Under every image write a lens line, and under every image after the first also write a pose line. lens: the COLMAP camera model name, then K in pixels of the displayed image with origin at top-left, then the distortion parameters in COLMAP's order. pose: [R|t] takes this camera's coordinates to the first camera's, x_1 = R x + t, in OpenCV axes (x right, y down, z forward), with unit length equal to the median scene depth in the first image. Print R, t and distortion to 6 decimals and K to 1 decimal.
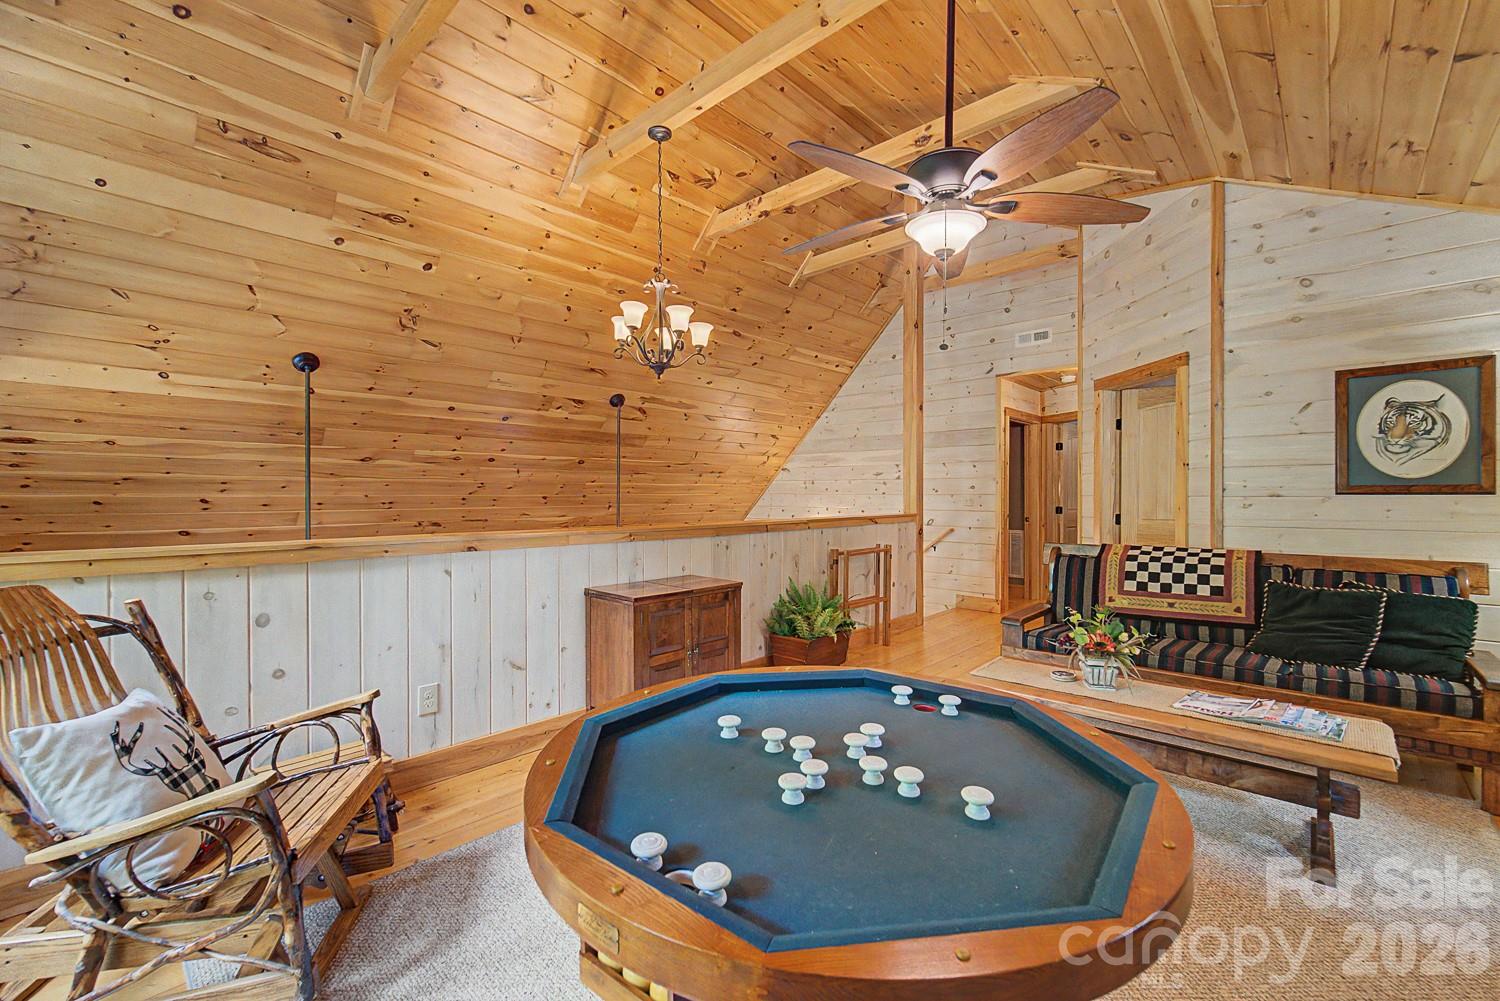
lens RADIAL K [[615.5, 0, 756.5], [0, 615.5, 494.6], [0, 0, 1]] dist [0.002618, -0.000025]
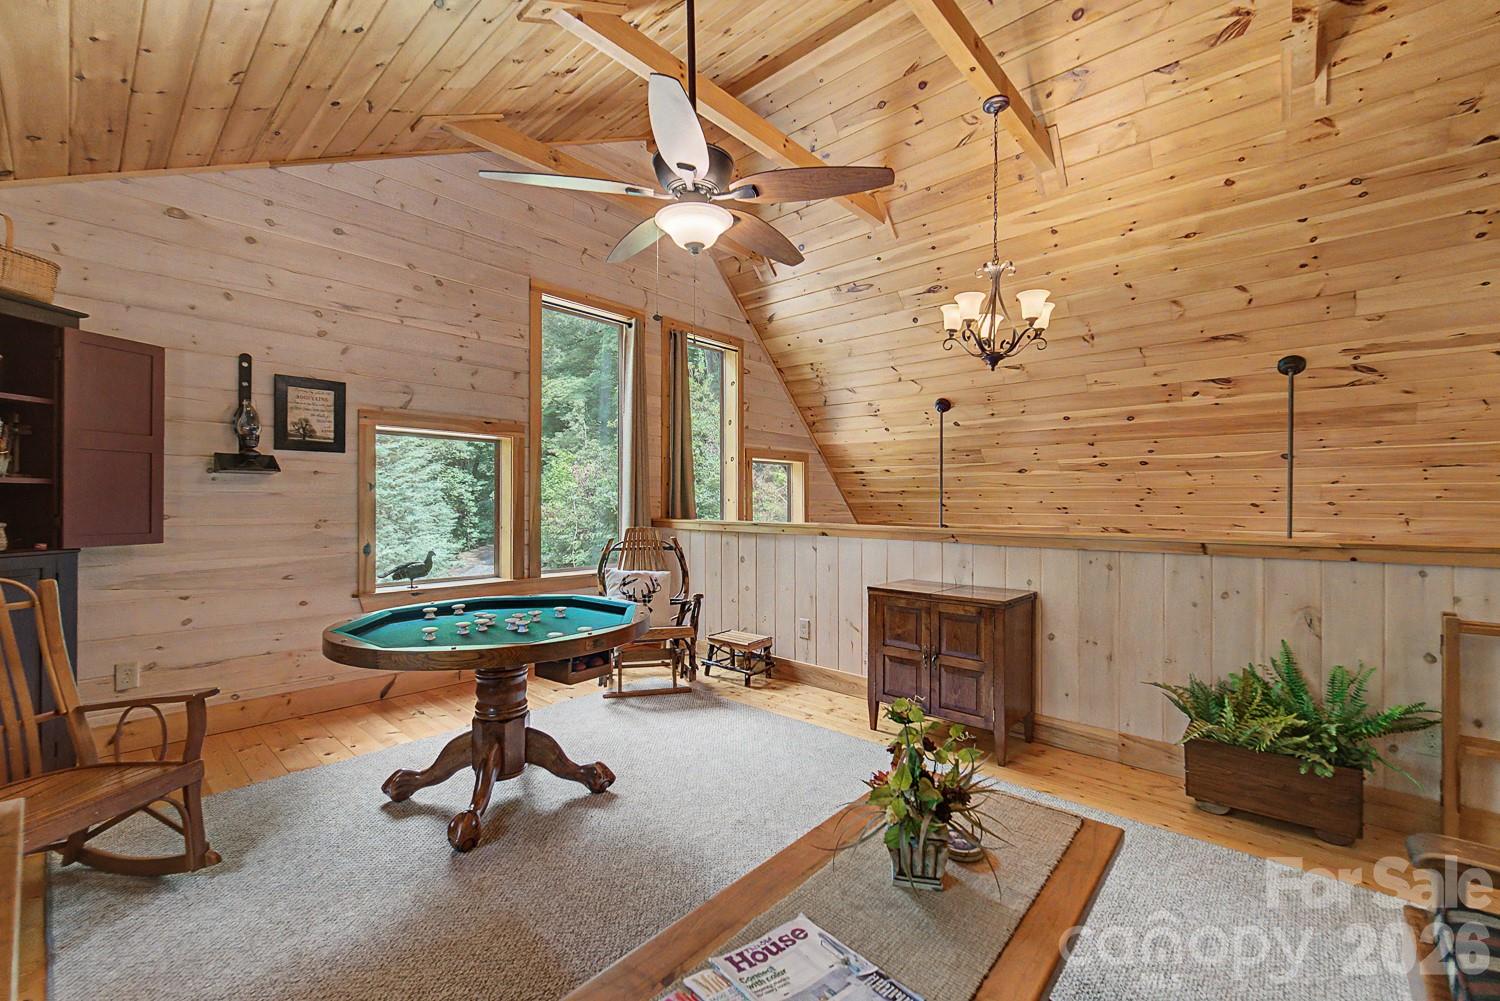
lens RADIAL K [[615.5, 0, 755.6], [0, 615.5, 502.1], [0, 0, 1]] dist [0.002618, -0.000025]
pose [[0.025406, -0.003648, -0.999671, 0.734802], [-0.007039, 0.999968, -0.003828, 0.014758], [0.999652, 0.007134, 0.025380, 0.605817]]
